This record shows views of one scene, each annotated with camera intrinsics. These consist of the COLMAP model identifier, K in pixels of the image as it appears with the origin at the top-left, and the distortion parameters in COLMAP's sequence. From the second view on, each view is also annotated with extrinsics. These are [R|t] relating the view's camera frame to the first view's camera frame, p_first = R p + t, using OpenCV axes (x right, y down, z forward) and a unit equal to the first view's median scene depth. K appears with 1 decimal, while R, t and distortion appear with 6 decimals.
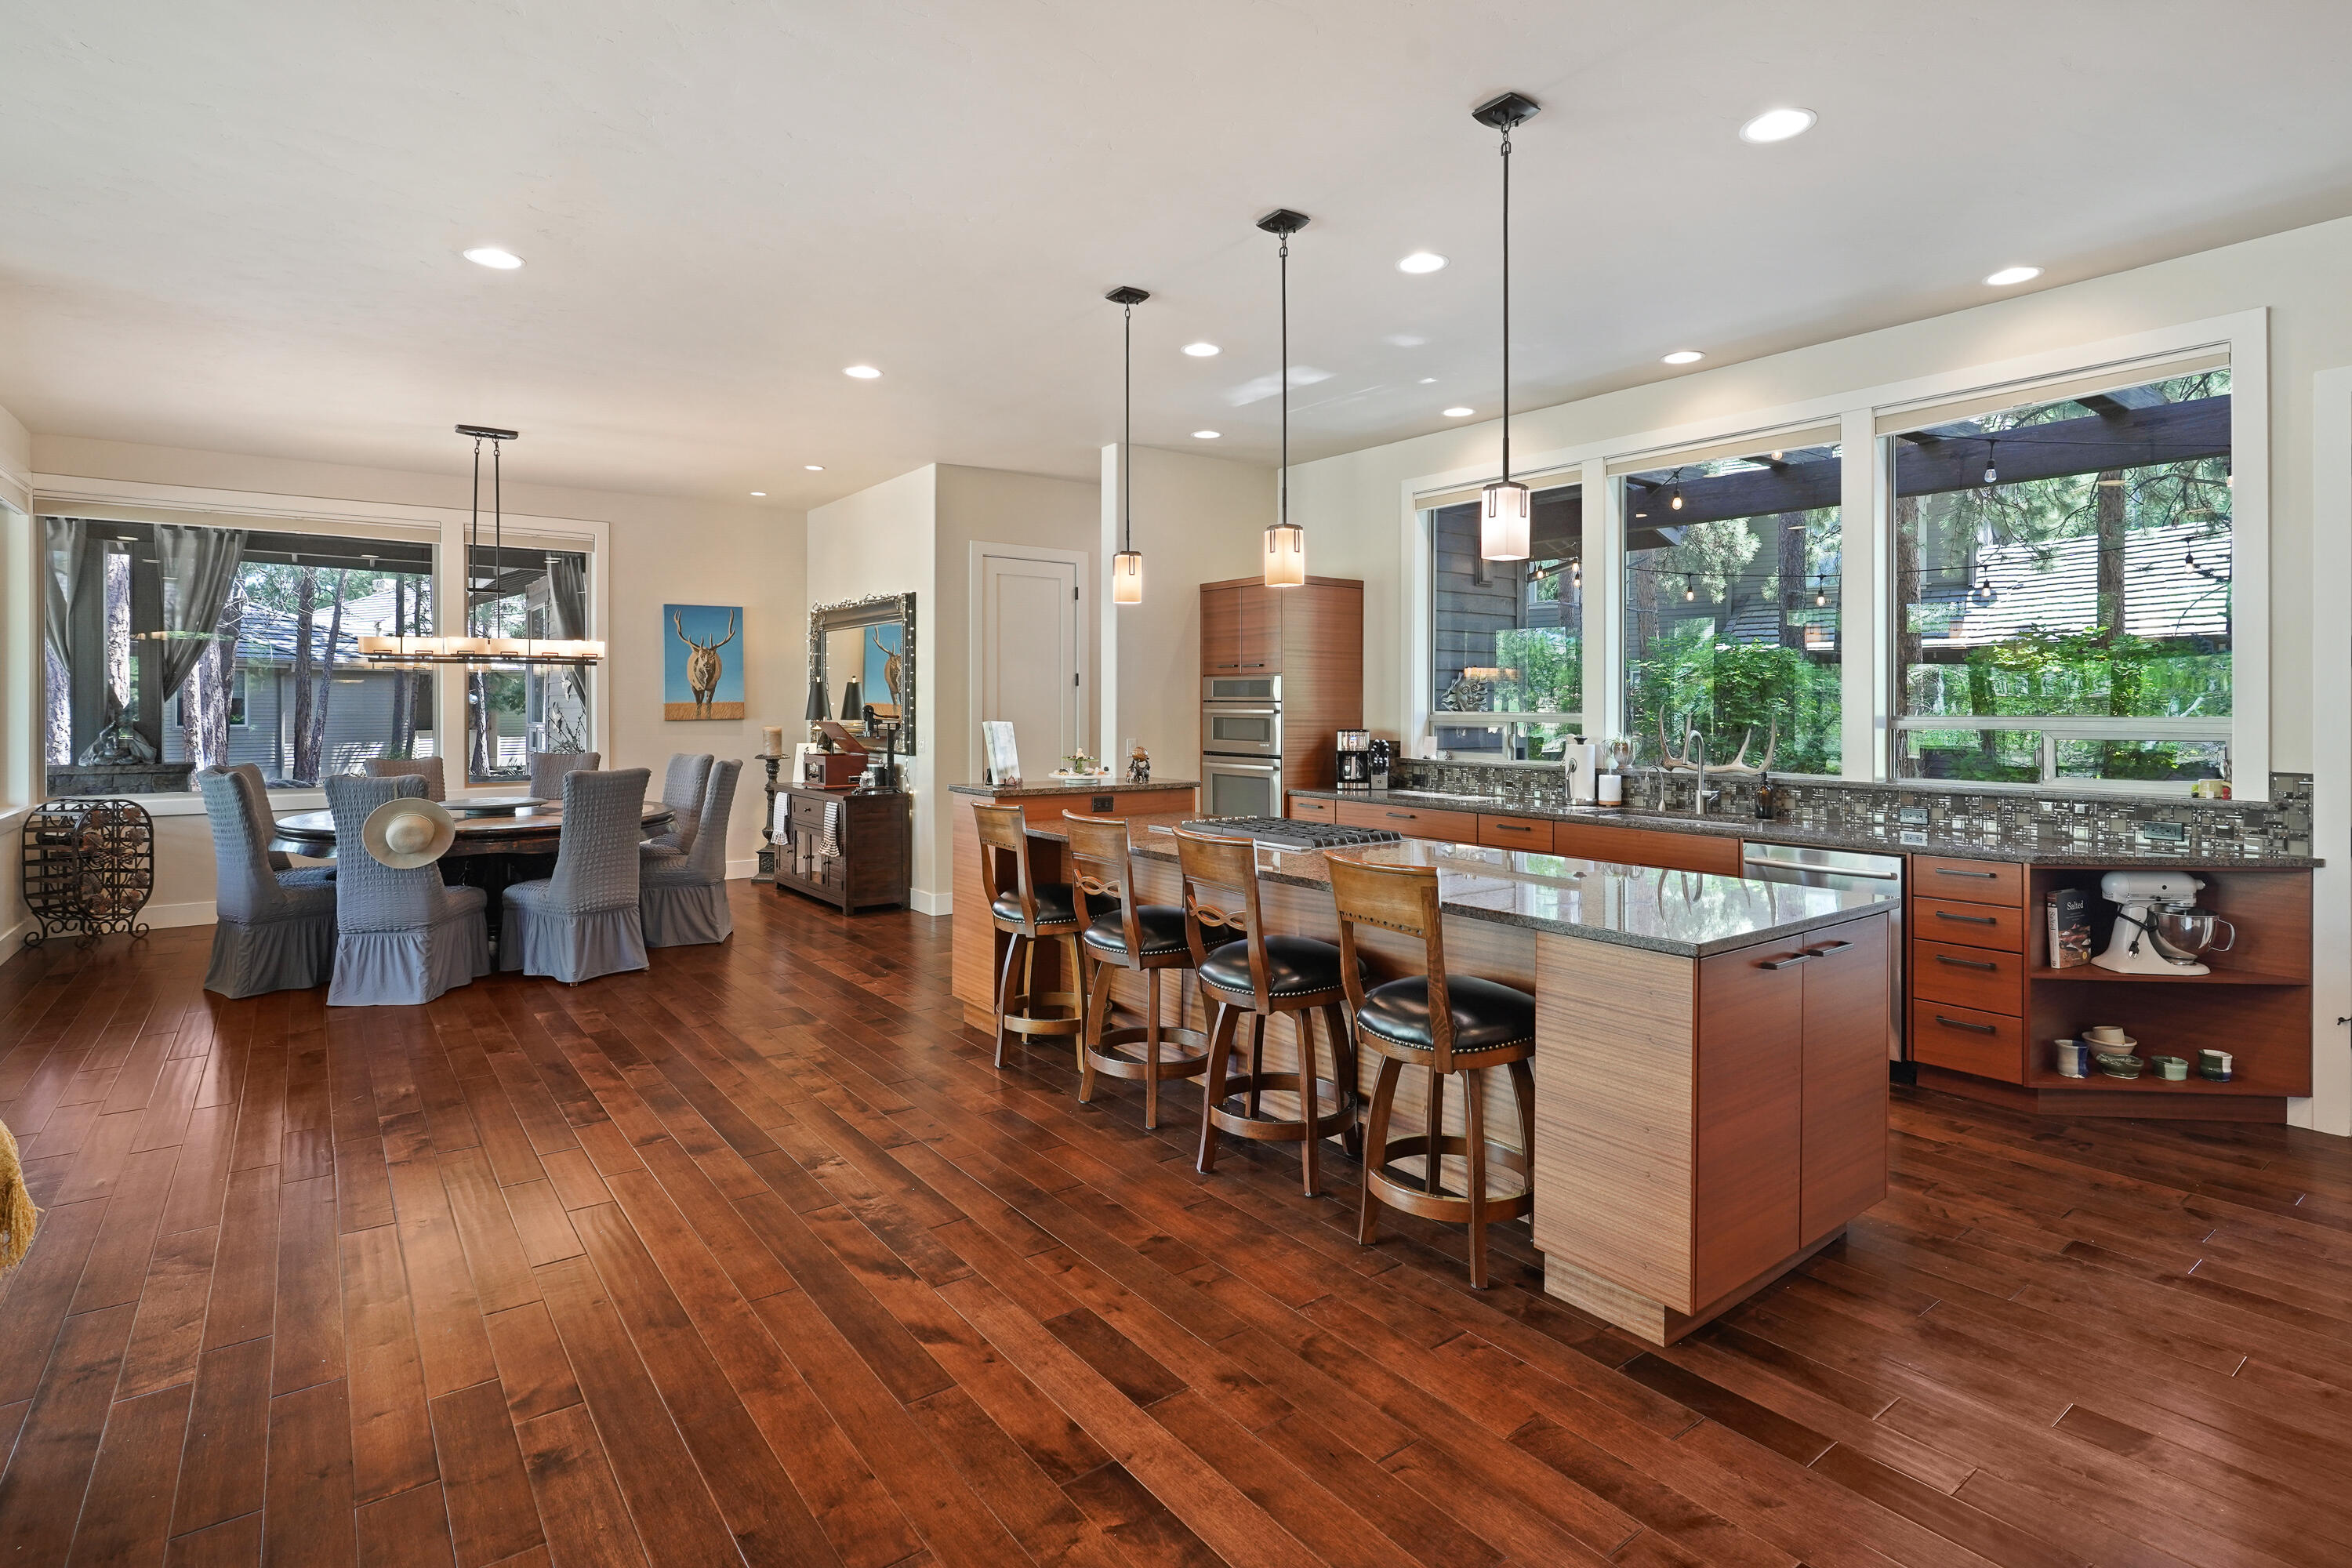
lens RADIAL K [[1156.5, 0, 1178.7], [0, 1156.5, 701.5], [0, 0, 1]] dist [0.002935, 0.001077]
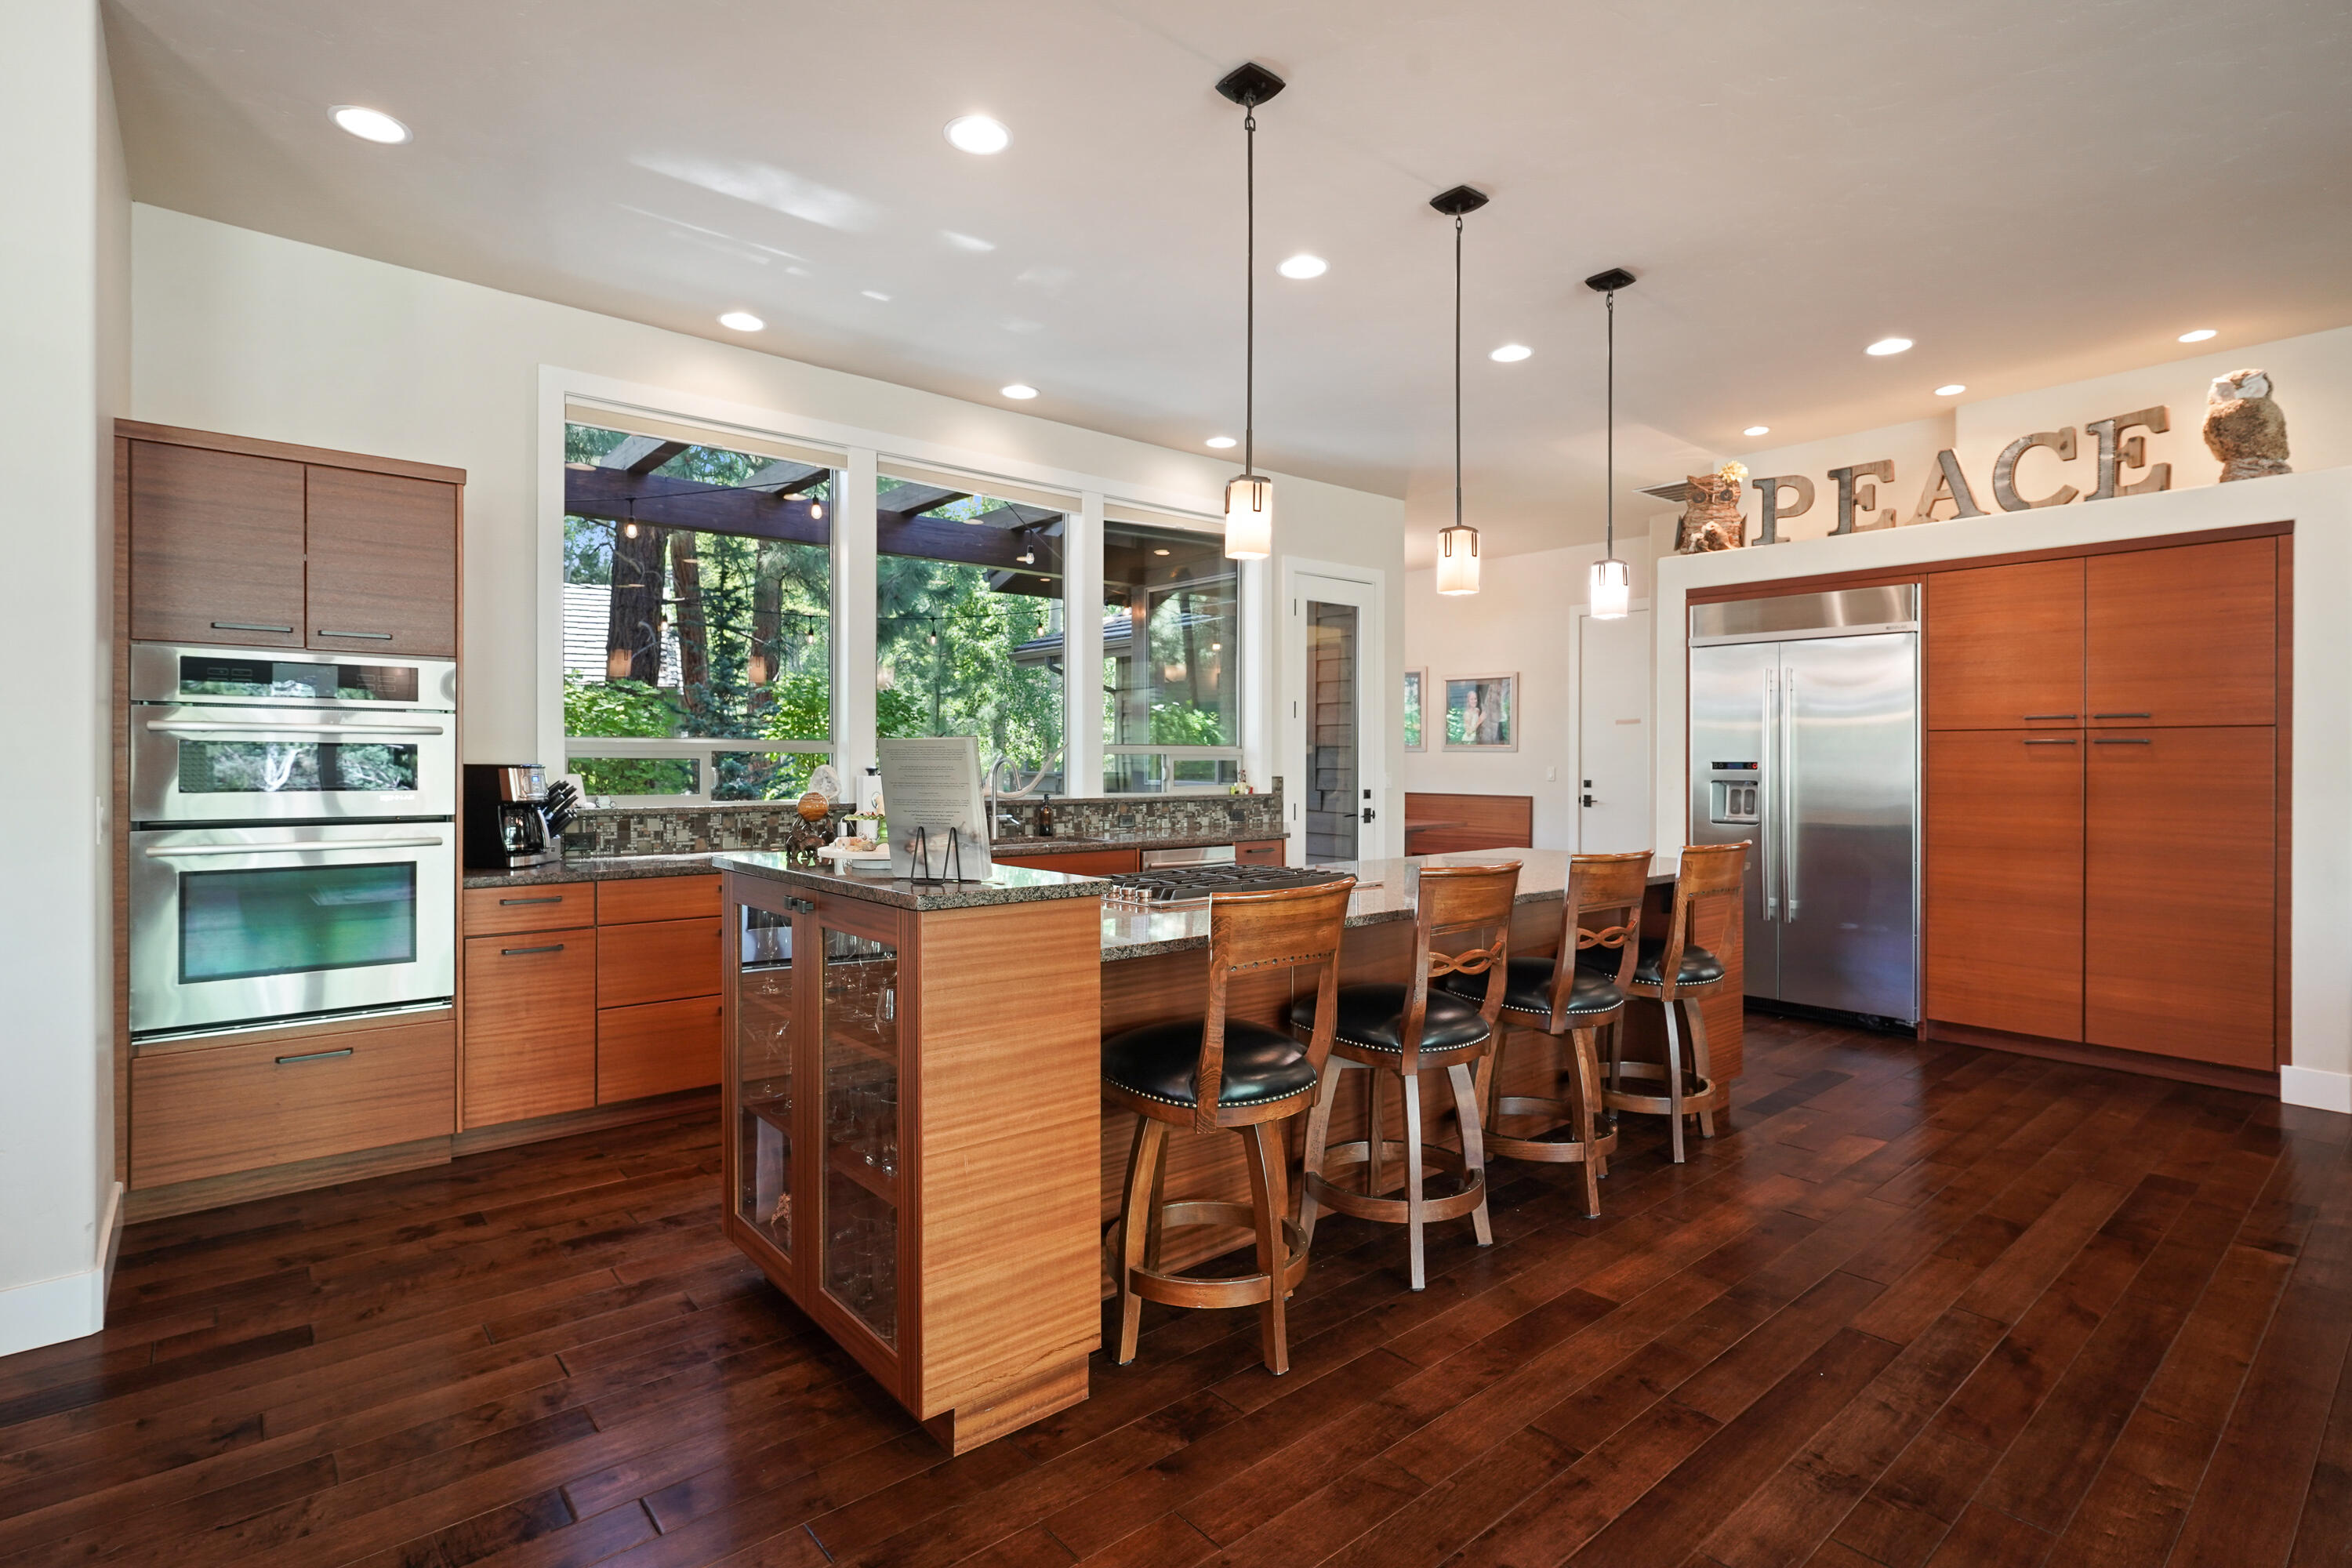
lens RADIAL K [[1149.6, 0, 1165.2], [0, 1149.6, 771.8], [0, 0, 1]] dist [-0.003627, -0.000511]
pose [[-0.056109, -0.014683, 0.998317, -0.513442], [-0.006391, 0.999877, 0.014346, 0.019727], [-0.998404, -0.005575, -0.056196, 0.812860]]
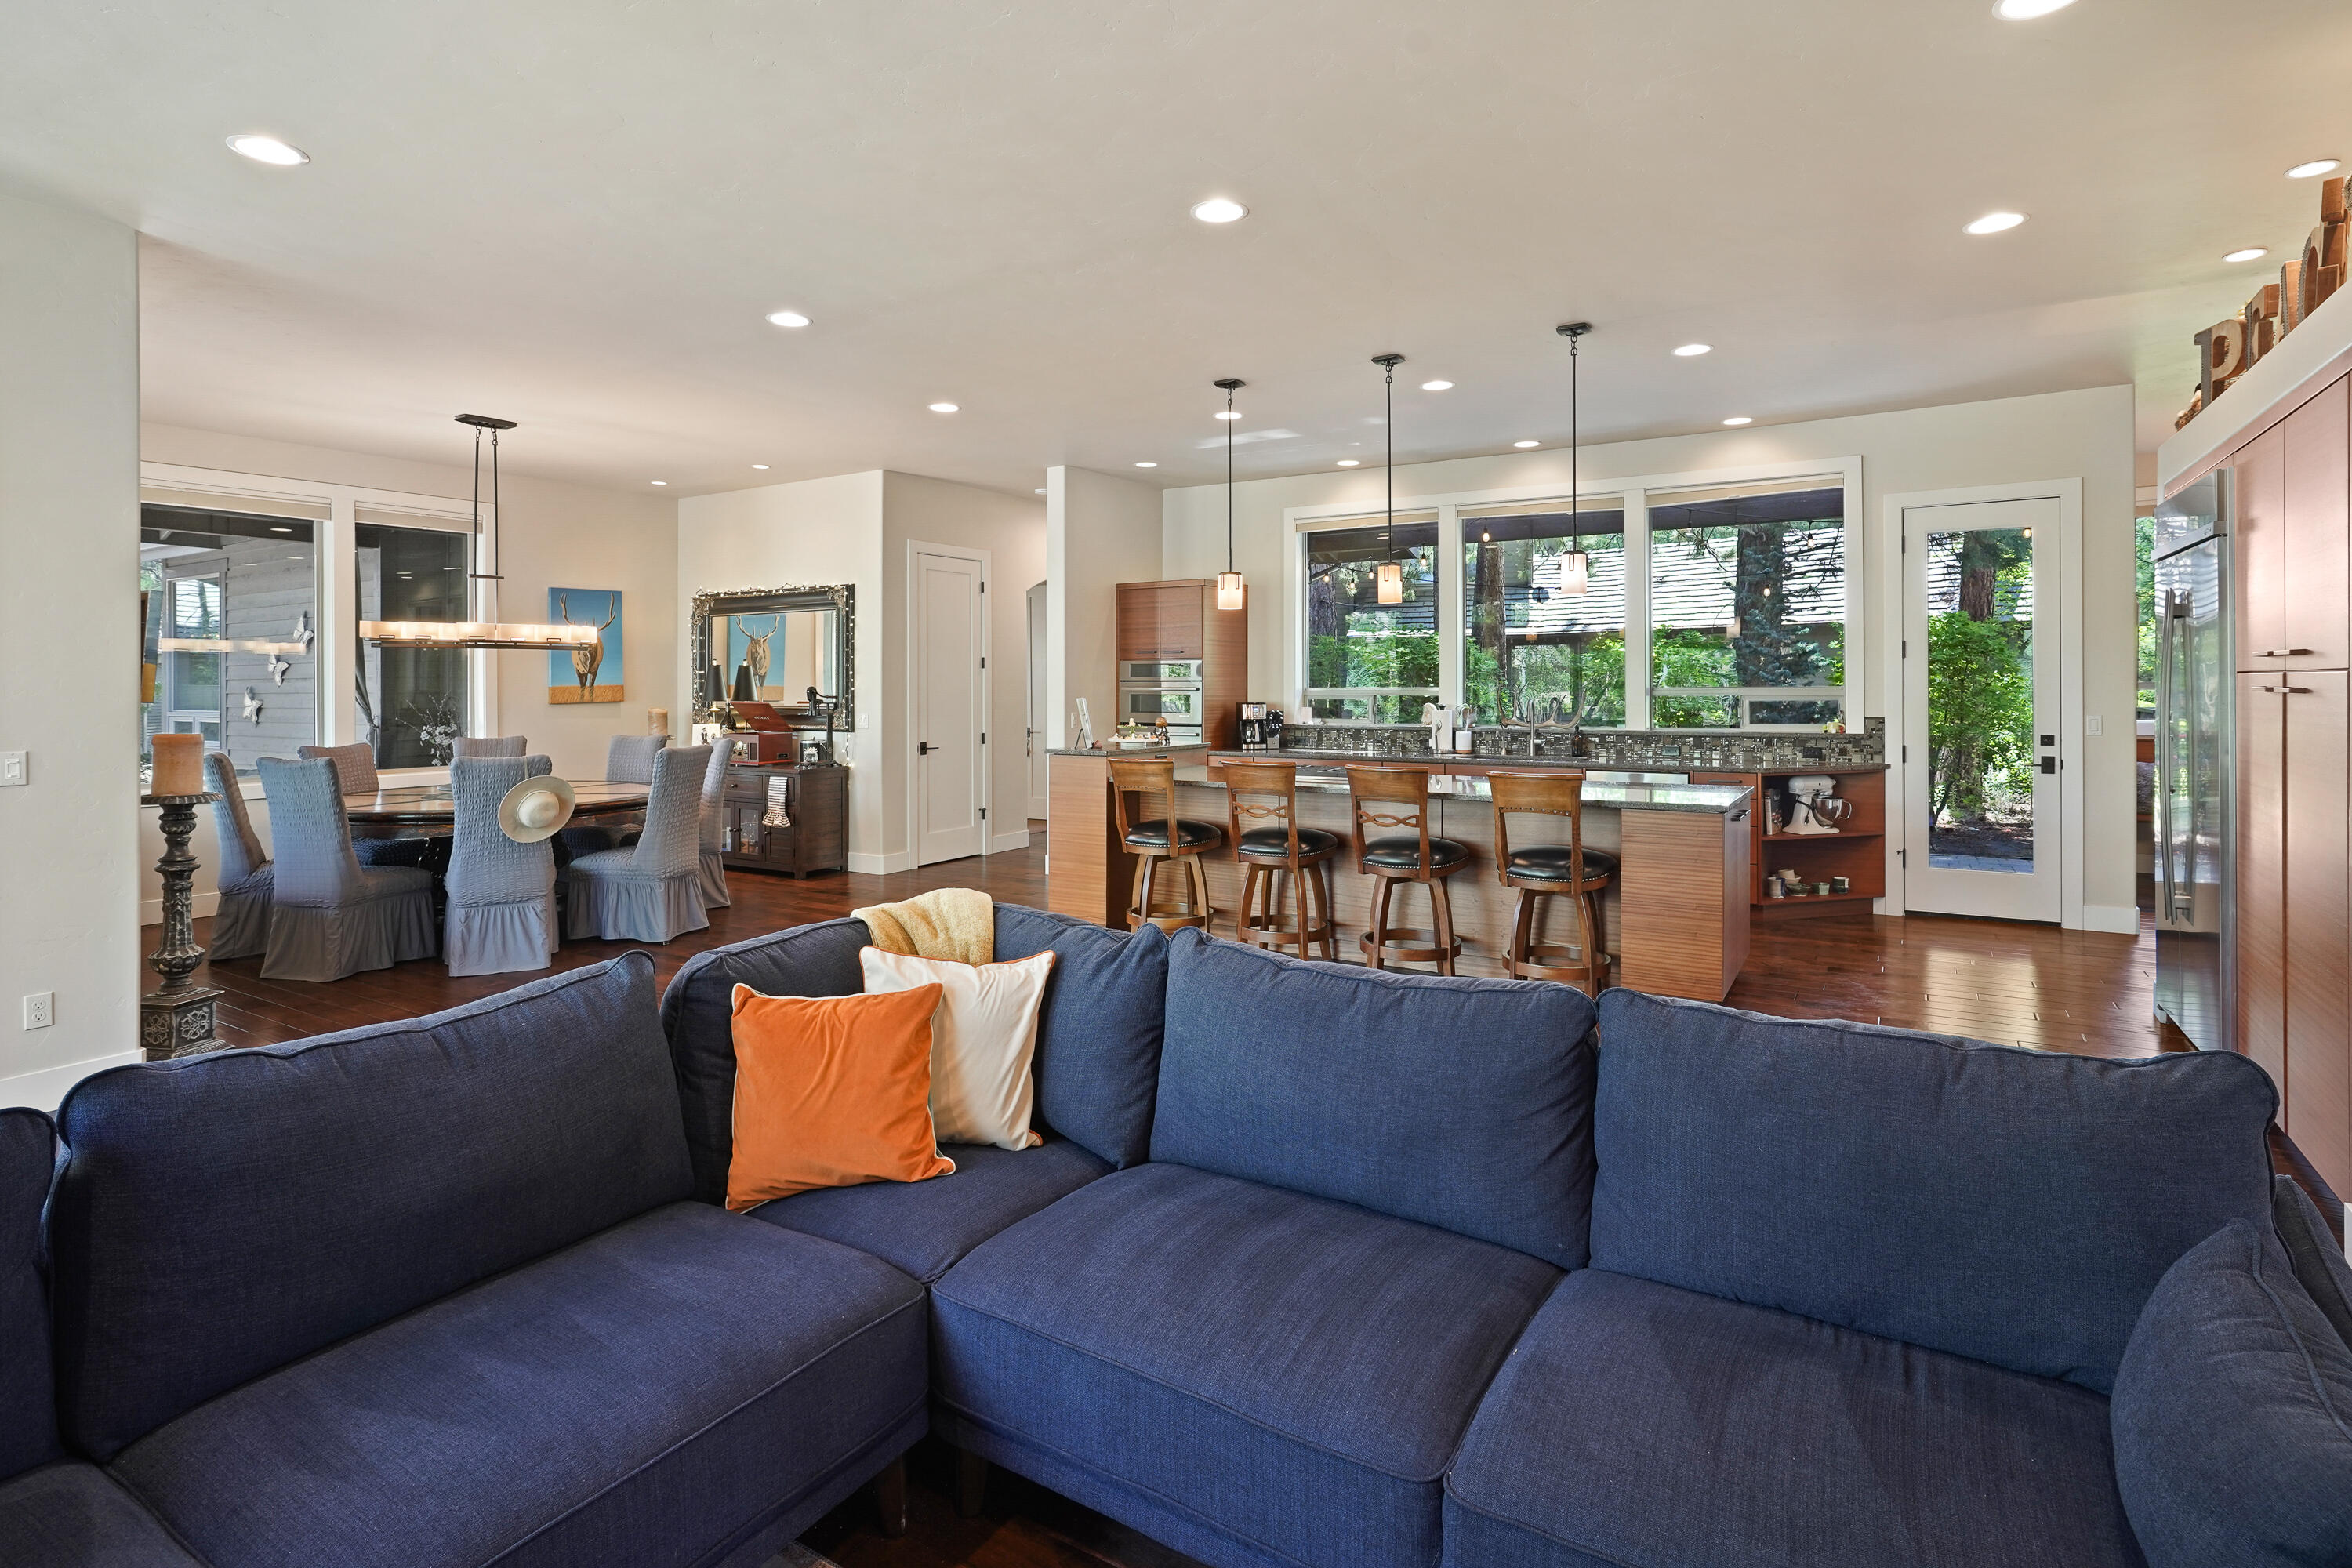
lens RADIAL K [[1162.3, 0, 1176.8], [0, 1162.3, 677.1], [0, 0, 1]] dist [0.000950, 0.001509]
pose [[0.936216, -0.005365, 0.351384, -0.432672], [0.006453, 0.999977, -0.001925, -0.001954], [-0.351366, 0.004070, 0.936229, -0.191829]]
